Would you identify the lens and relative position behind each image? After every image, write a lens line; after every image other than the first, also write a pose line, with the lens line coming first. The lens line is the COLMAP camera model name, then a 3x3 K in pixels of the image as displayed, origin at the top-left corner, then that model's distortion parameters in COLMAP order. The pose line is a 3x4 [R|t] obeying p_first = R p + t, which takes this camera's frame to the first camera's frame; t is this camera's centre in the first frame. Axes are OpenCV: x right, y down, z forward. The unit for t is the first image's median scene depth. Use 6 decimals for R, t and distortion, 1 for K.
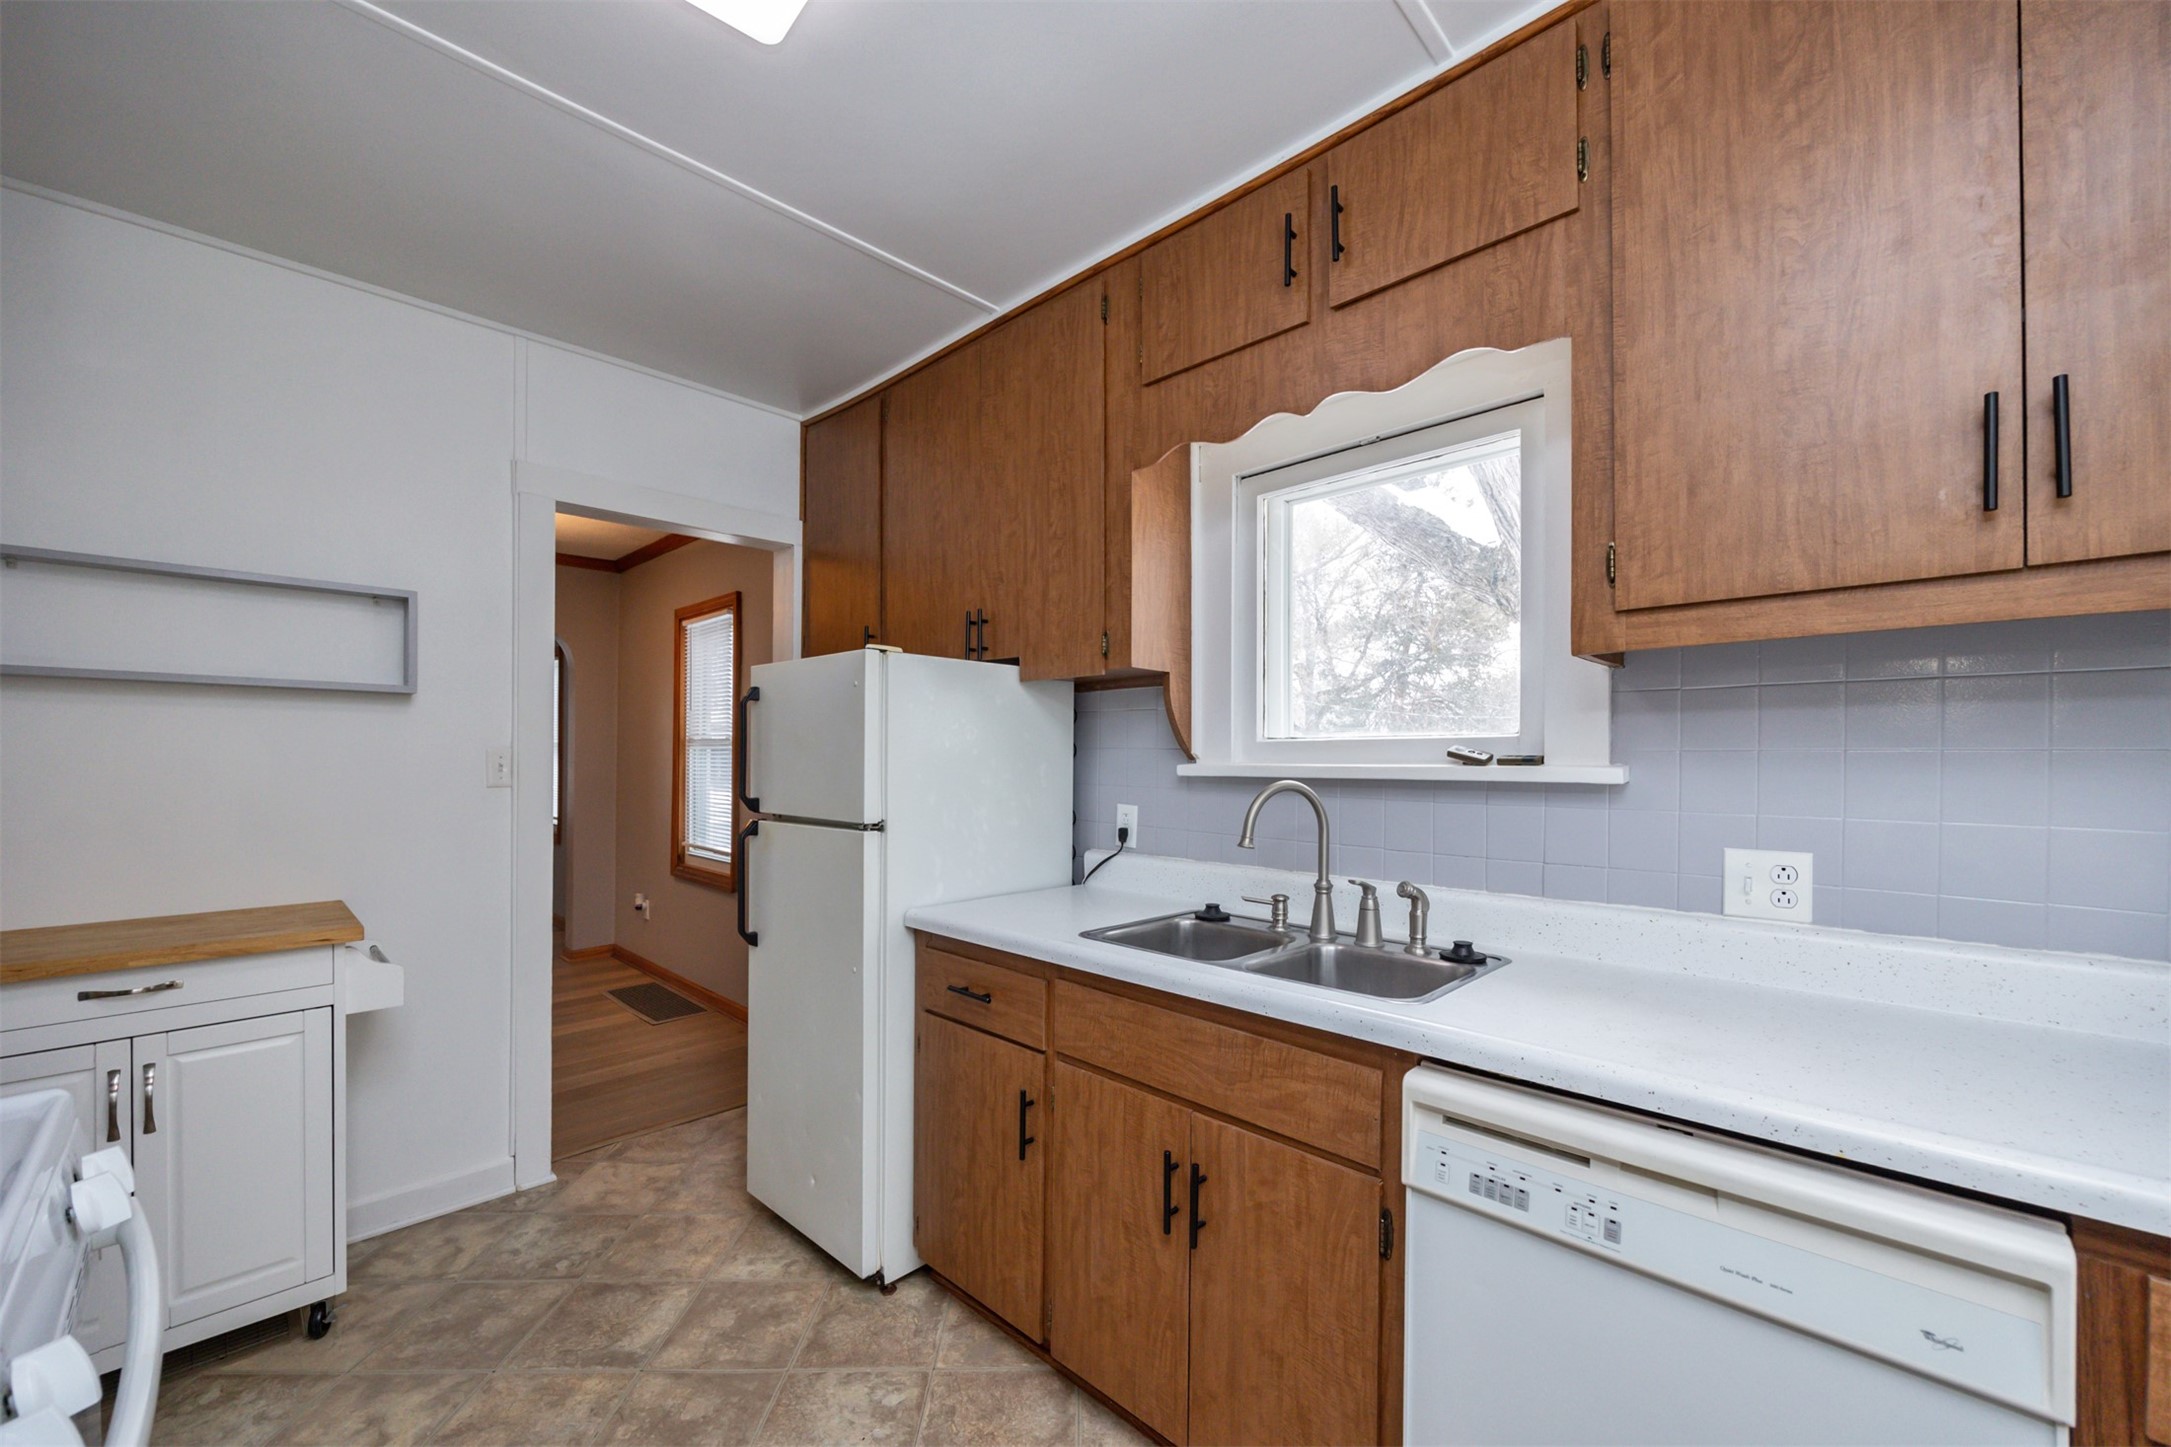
lens RADIAL K [[858.7, 0, 1084.3], [0, 858.7, 761.9], [0, 0, 1]] dist [0.000514, -0.000005]
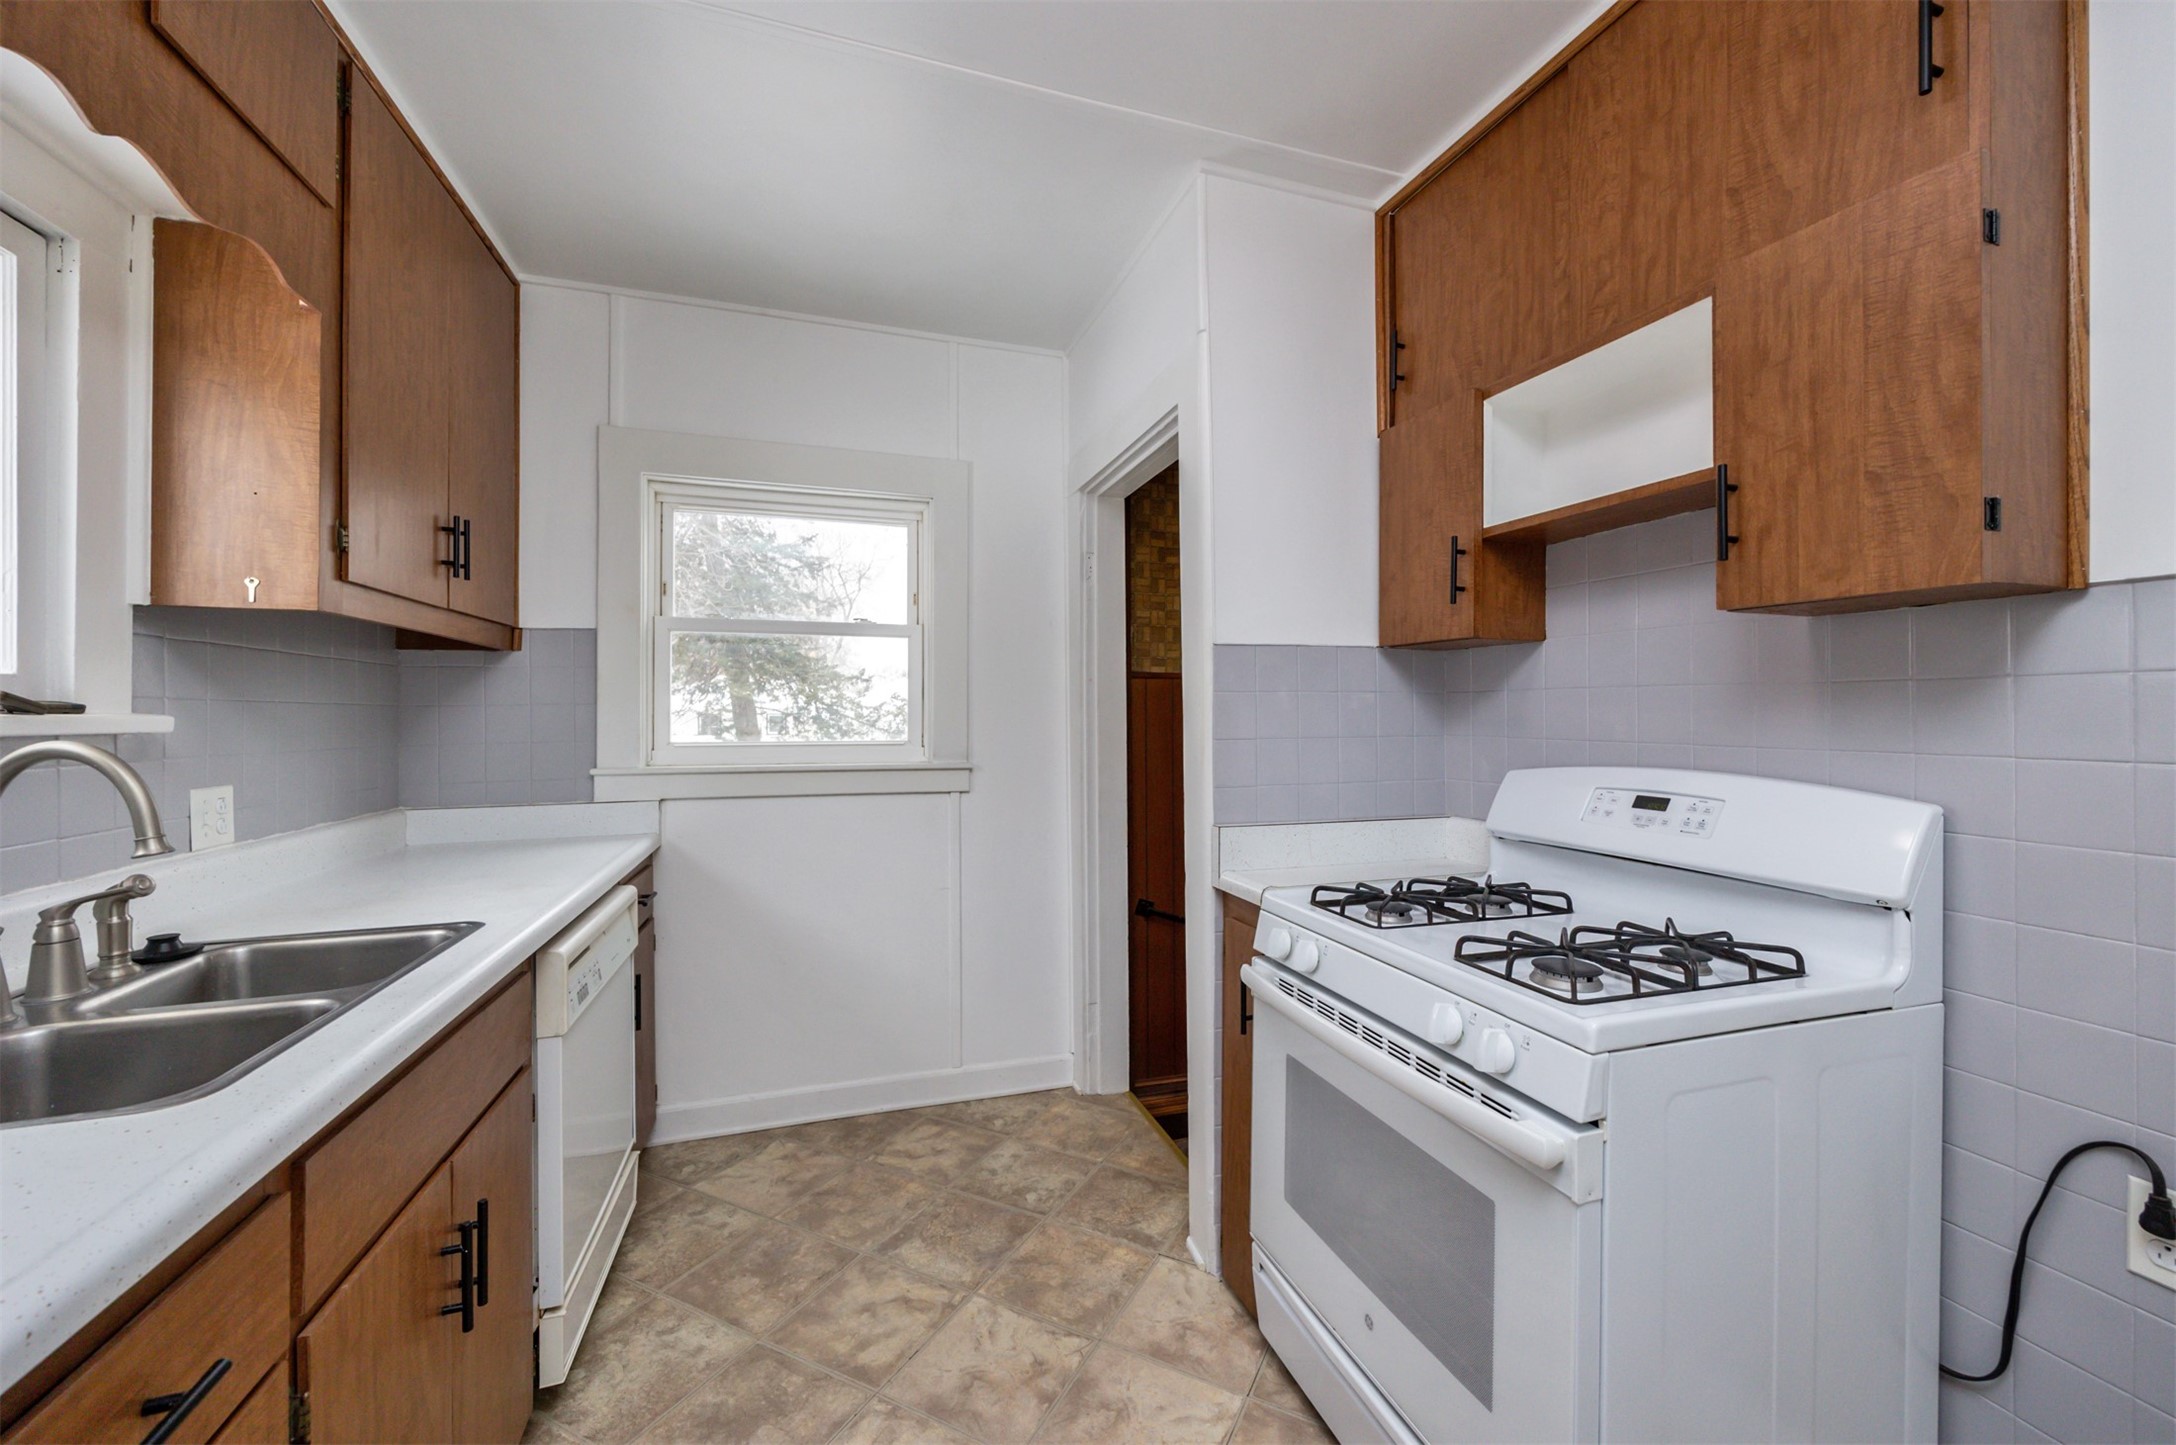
lens RADIAL K [[848.7, 0, 1090.9], [0, 848.7, 714.3], [0, 0, 1]] dist [0.000254, -0.000049]
pose [[-0.886386, -0.000287, 0.462947, -0.634005], [0.001411, 0.999993, 0.003323, 0.003327], [-0.462944, 0.003599, -0.886380, 1.204450]]
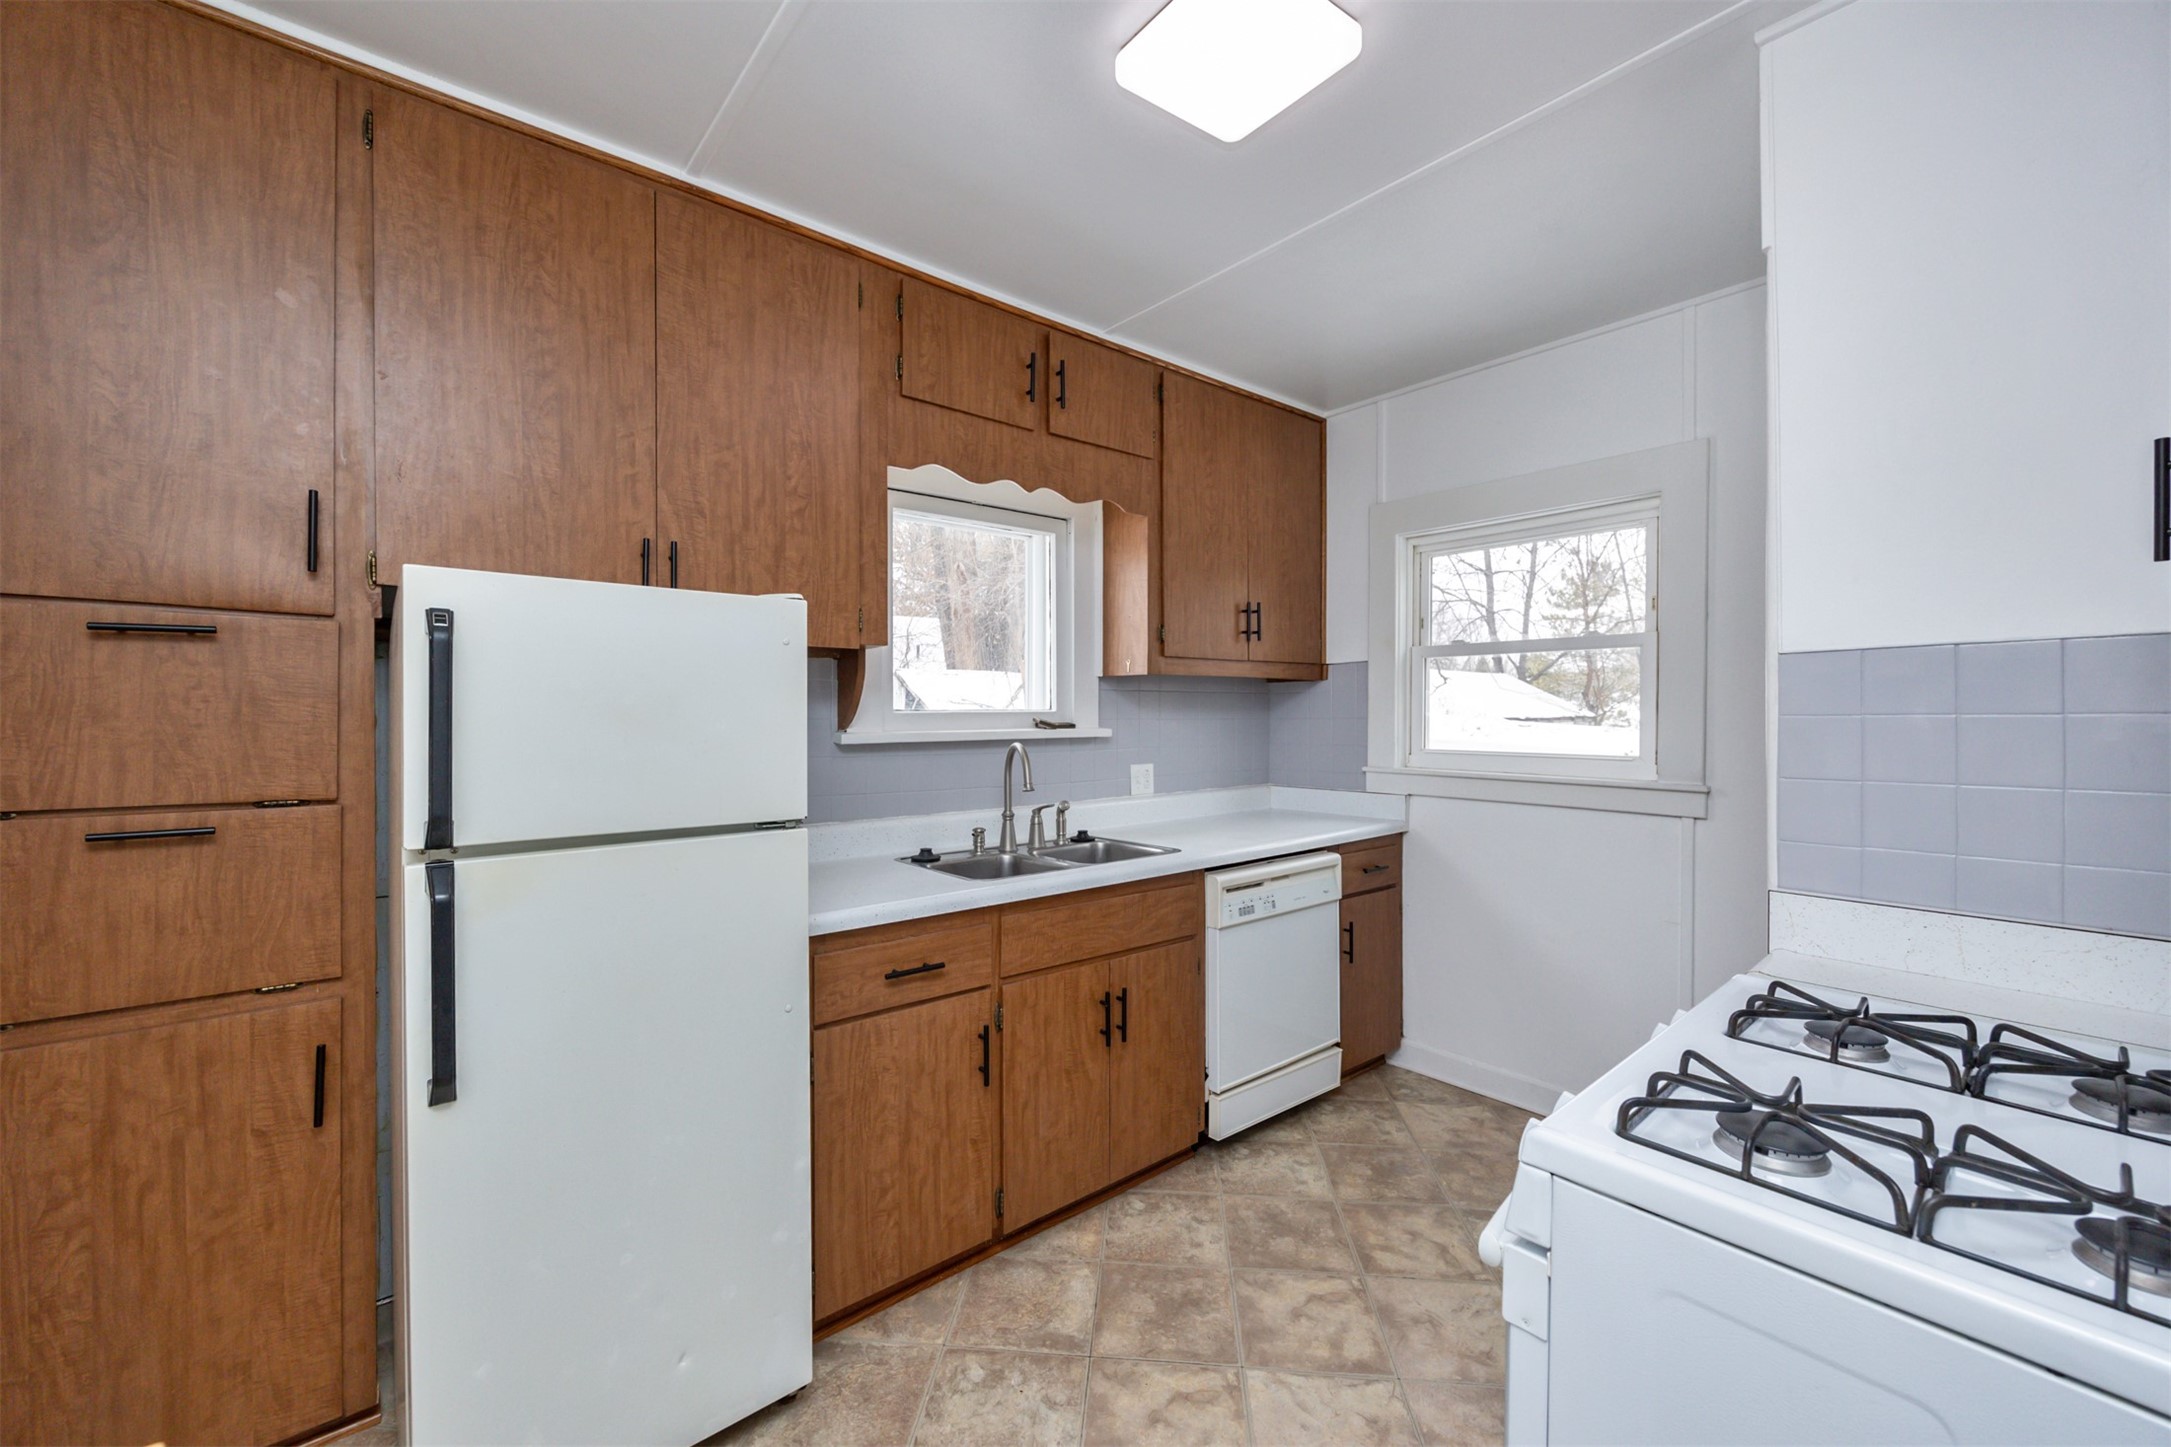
lens RADIAL K [[843.0, 0, 1085.5], [0, 843.0, 723.5], [0, 0, 1]] dist [0.000444, -0.000054]
pose [[0.101593, -0.015488, 0.994706, -1.165596], [0.007656, 0.999861, 0.014786, -0.030350], [-0.994797, 0.006114, 0.101697, 0.759982]]
